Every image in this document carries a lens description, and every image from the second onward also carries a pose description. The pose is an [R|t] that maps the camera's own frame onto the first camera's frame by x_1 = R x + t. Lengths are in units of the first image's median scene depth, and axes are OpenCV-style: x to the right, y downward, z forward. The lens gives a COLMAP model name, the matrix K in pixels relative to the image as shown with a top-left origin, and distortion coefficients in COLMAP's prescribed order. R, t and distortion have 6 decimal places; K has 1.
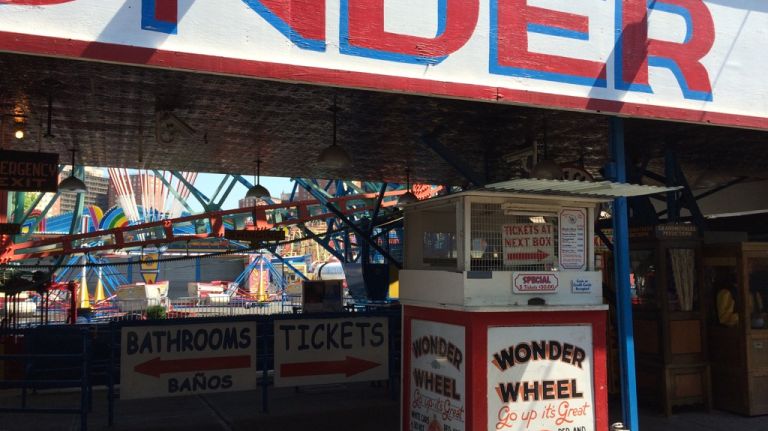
lens RADIAL K [[640.6, 0, 384.0], [0, 640.6, 215.5], [0, 0, 1]] dist [0.039101, -0.097759]
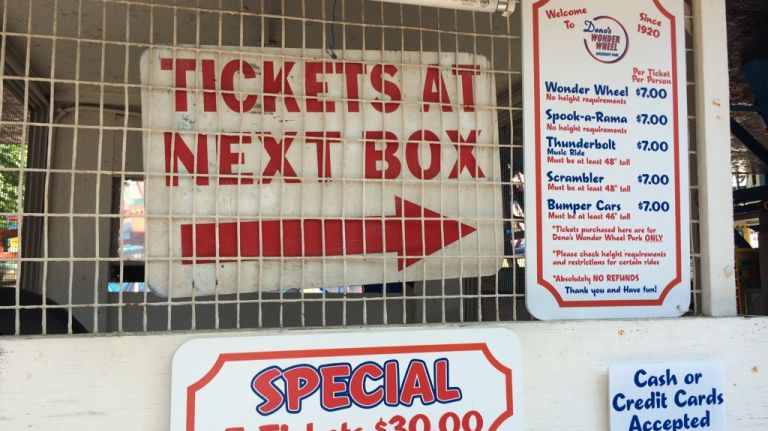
lens RADIAL K [[640.6, 0, 384.0], [0, 640.6, 215.5], [0, 0, 1]] dist [0.039101, -0.097759]
pose [[0.989739, -0.024134, -0.140835, 0.261916], [0.023306, 0.999700, -0.007521, 0.058871], [0.140975, 0.004162, 0.990004, 0.829218]]
